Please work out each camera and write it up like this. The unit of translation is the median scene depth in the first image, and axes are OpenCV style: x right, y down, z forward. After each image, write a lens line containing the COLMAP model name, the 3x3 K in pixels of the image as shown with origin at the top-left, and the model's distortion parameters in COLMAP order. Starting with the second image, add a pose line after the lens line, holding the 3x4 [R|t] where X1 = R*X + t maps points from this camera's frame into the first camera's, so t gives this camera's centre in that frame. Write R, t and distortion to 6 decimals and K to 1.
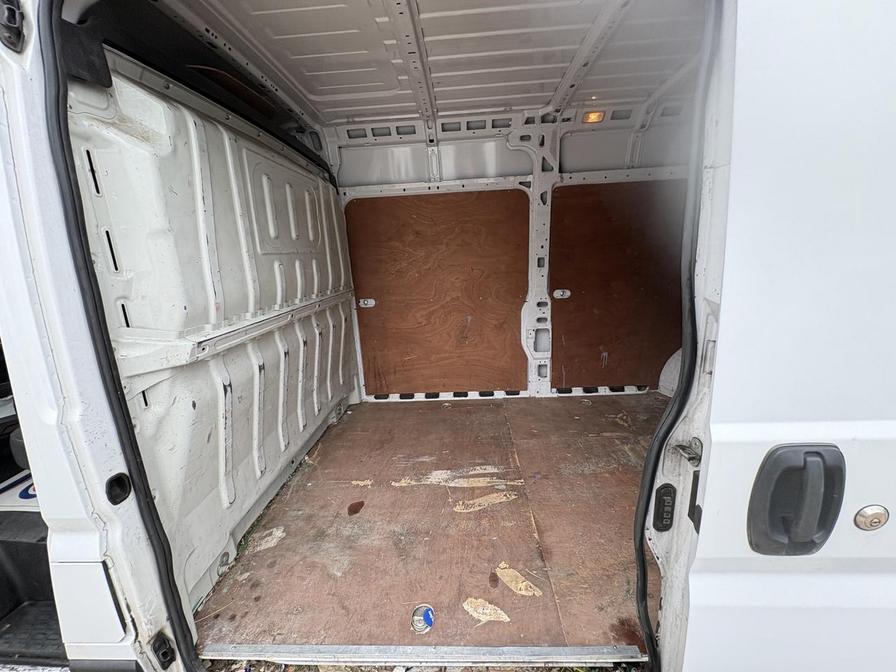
lens RADIAL K [[356.6, 0, 448.3], [0, 356.6, 337.4], [0, 0, 1]] dist [0.001371, 0.000144]
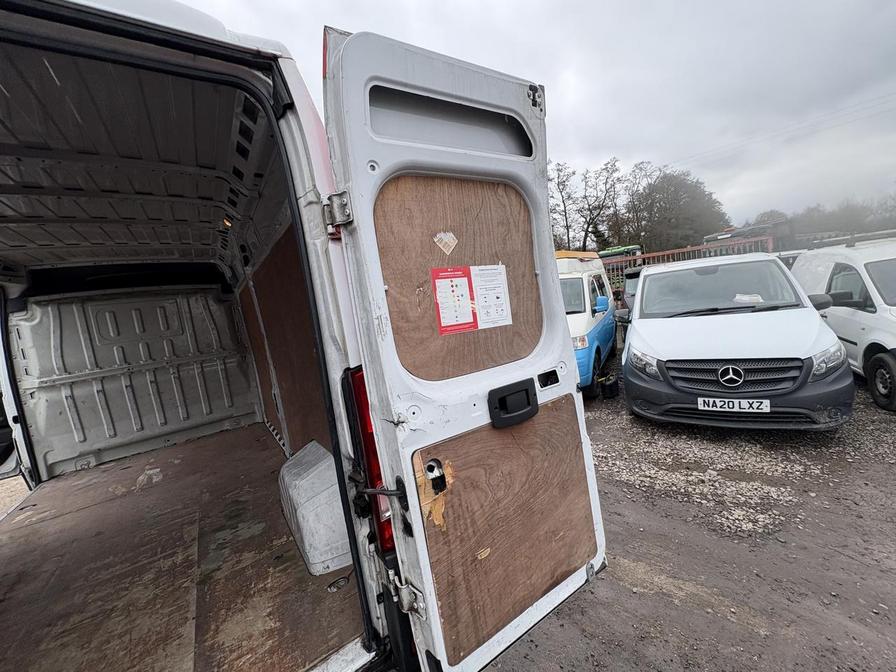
lens RADIAL K [[356.4, 0, 449.1], [0, 356.4, 336.4], [0, 0, 1]] dist [-0.001712, -0.000081]
pose [[0.600502, 0.033402, -0.798925, 2.175795], [-0.076838, 0.996914, -0.016074, -0.332218], [0.795923, 0.071040, 0.601216, 1.079617]]
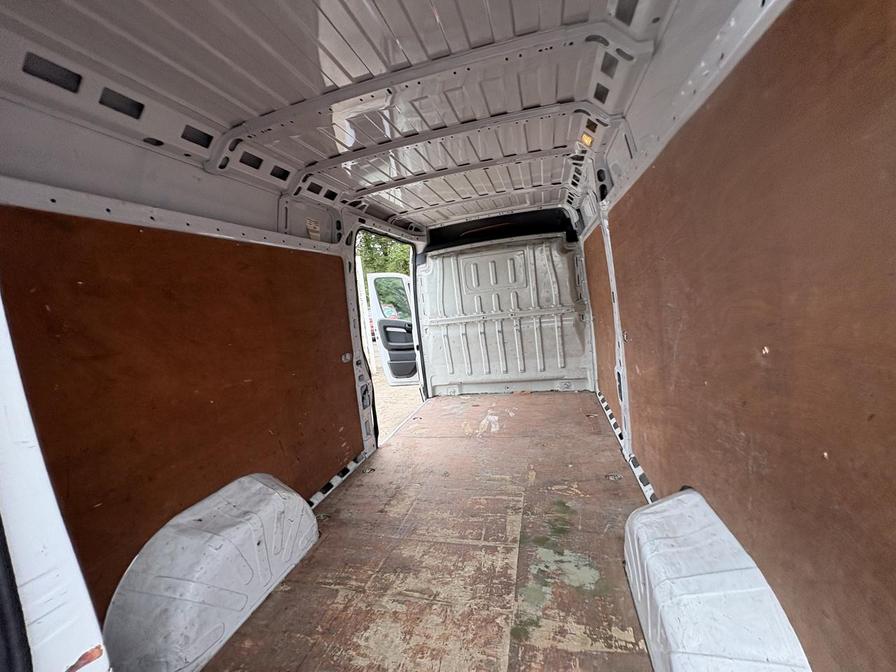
lens RADIAL K [[356.4, 0, 449.1], [0, 356.4, 336.4], [0, 0, 1]] dist [-0.001712, -0.000081]
pose [[-0.214768, 0.172791, -0.961258, 1.684502], [-0.106753, 0.974175, 0.198965, -0.341026], [0.970813, 0.145349, -0.190776, 1.090340]]
